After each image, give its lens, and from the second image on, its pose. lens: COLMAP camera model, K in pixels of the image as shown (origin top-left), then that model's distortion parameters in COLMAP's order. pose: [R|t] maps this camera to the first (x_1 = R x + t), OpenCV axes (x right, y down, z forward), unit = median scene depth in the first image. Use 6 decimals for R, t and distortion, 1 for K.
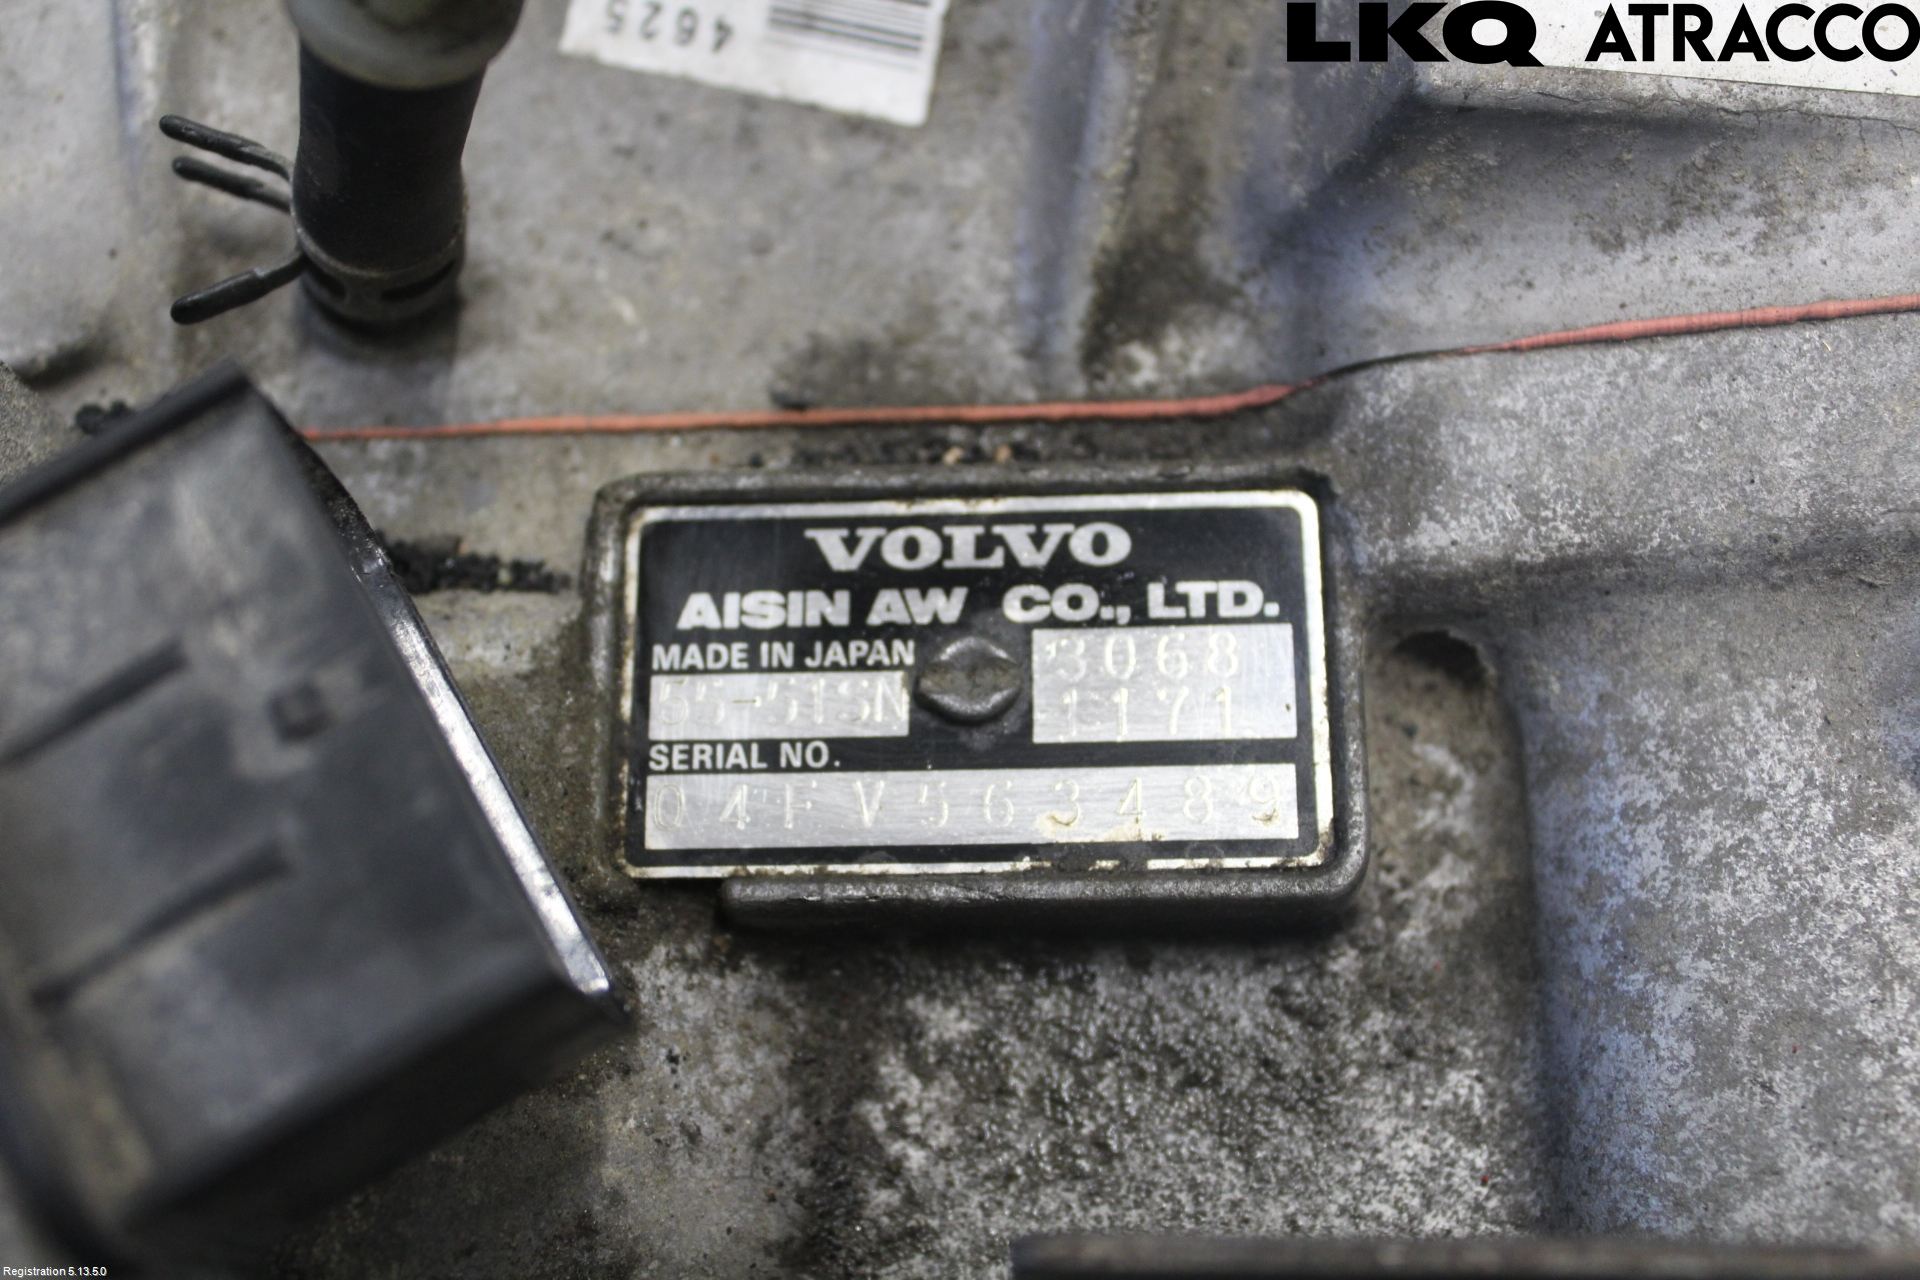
lens RADIAL K [[2014.4, 0, 964.5], [0, 2014.4, 636.7], [0, 0, 1]] dist [-0.090916, 0.000000]
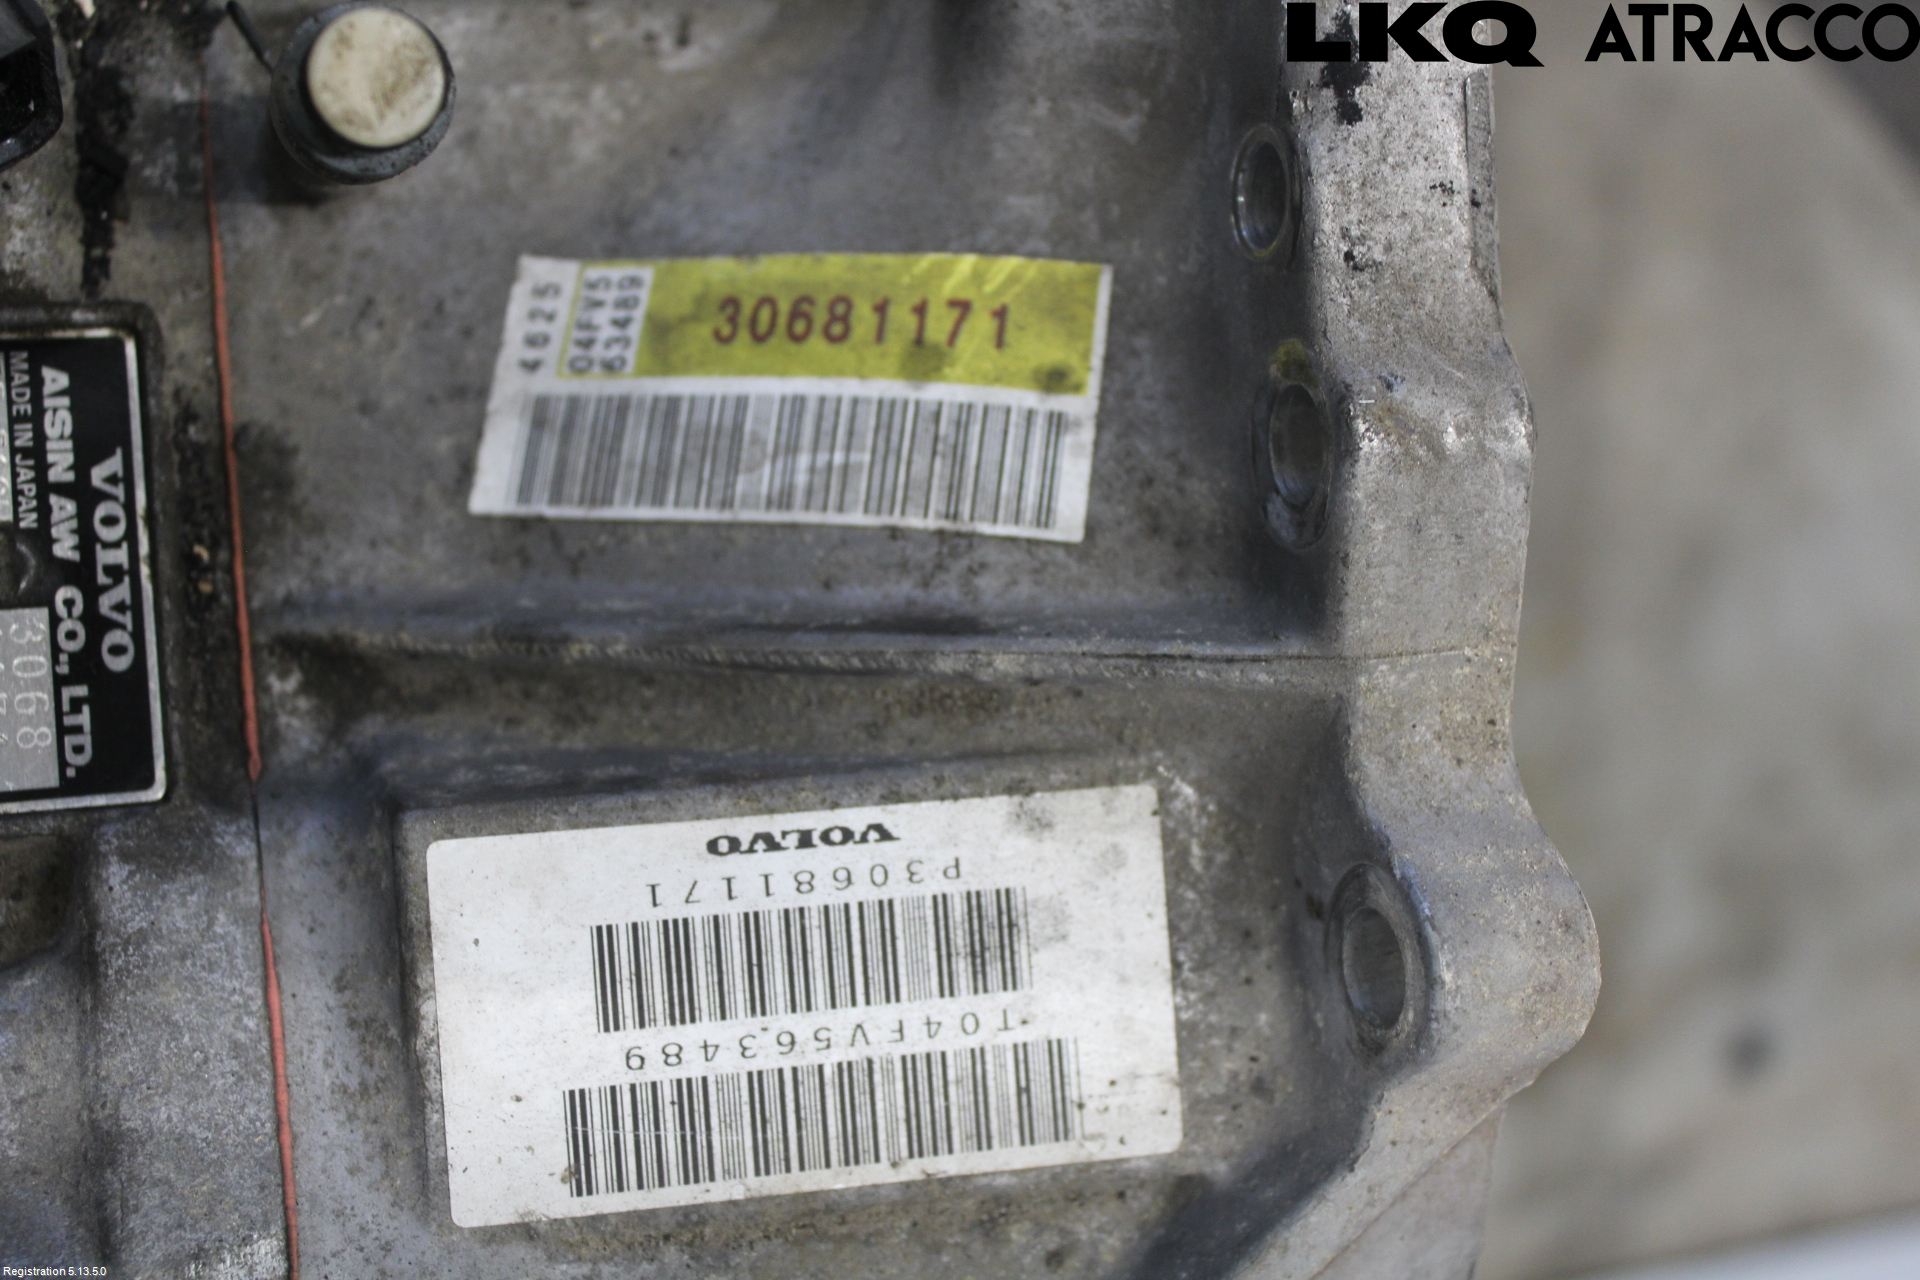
lens RADIAL K [[2014.4, 0, 955.3], [0, 2014.4, 636.3], [0, 0, 1]] dist [-0.090916, 0.000000]
pose [[0.122564, 0.984211, -0.127695, 0.306692], [-0.991441, 0.115589, -0.060701, -0.543947], [-0.044982, 0.134041, 0.989954, -0.396891]]
